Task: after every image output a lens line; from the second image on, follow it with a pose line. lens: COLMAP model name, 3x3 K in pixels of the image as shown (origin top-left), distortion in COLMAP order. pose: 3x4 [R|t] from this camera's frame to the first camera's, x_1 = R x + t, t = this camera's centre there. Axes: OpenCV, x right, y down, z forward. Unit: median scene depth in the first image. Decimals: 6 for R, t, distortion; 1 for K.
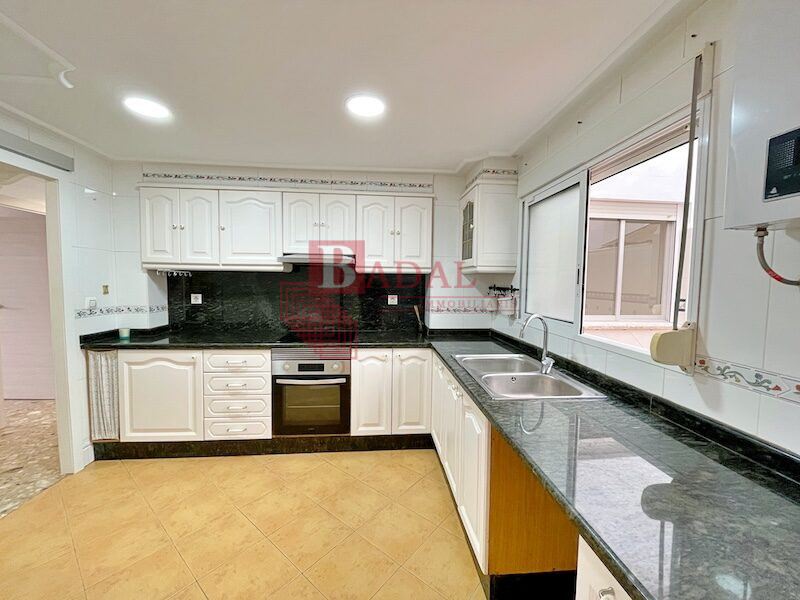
lens RADIAL K [[321.0, 0, 398.8], [0, 321.0, 300.7], [0, 0, 1]] dist [-0.002459, -0.000549]
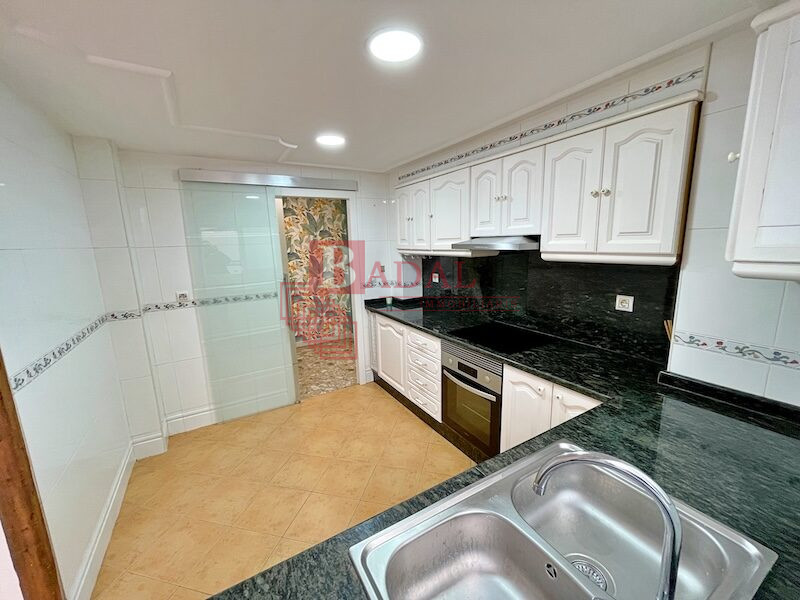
lens RADIAL K [[321.0, 0, 398.0], [0, 321.0, 300.7], [0, 0, 1]] dist [-0.002459, -0.000549]
pose [[0.435051, 0.139294, -0.889566, 0.392427], [-0.020703, 0.989248, 0.144777, -0.101919], [0.900168, -0.044569, 0.433257, 0.437211]]
